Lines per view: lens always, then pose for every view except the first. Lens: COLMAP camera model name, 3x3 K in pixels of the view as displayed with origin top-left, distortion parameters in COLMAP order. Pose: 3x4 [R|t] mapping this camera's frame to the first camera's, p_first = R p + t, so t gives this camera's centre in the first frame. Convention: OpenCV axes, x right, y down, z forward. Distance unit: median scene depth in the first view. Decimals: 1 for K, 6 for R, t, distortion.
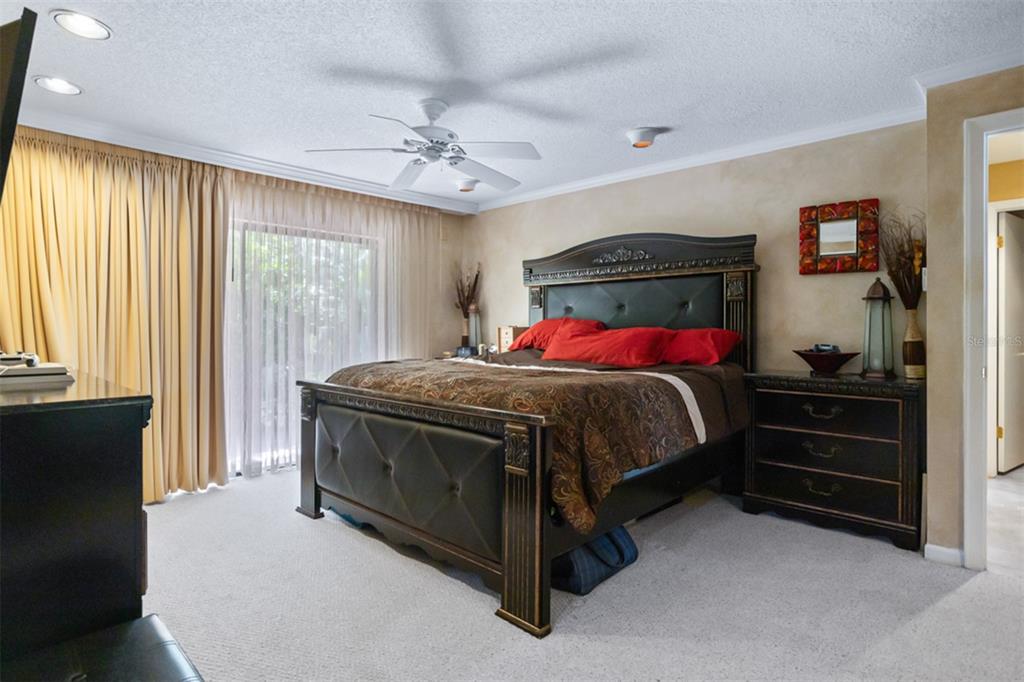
lens RADIAL K [[539.3, 0, 518.3], [0, 539.3, 335.0], [0, 0, 1]] dist [-0.054430, 0.037202]
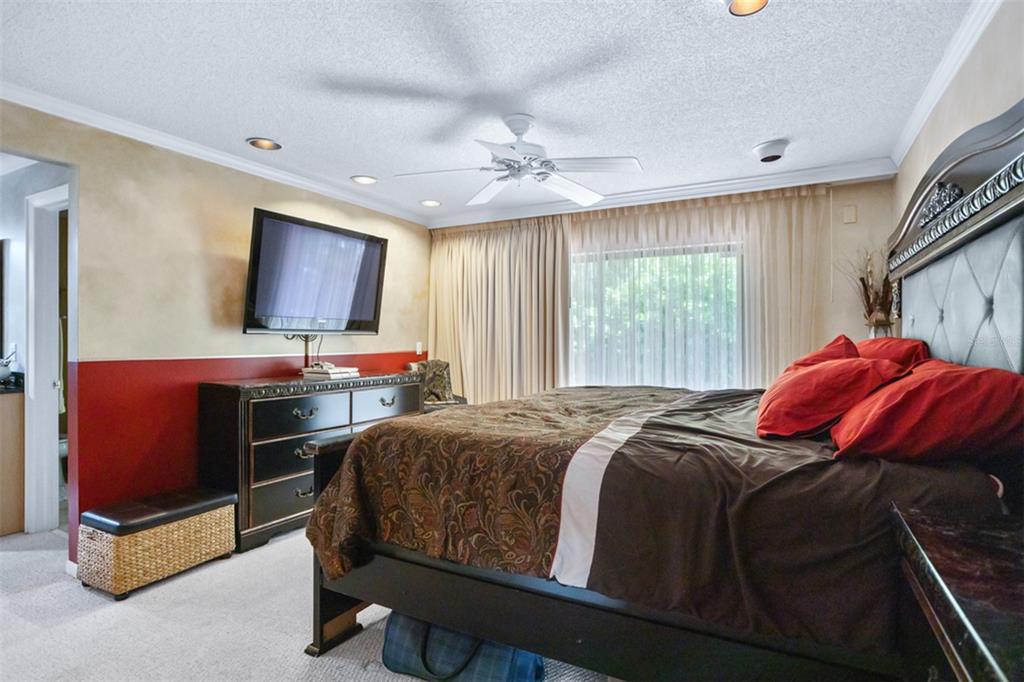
lens RADIAL K [[539.3, 0, 518.3], [0, 539.3, 335.0], [0, 0, 1]] dist [-0.054430, 0.037202]
pose [[0.285808, -0.016760, -0.958140, 0.504758], [-0.006864, 0.999786, -0.019536, -0.017145], [0.958262, 0.012161, 0.285631, 0.486819]]
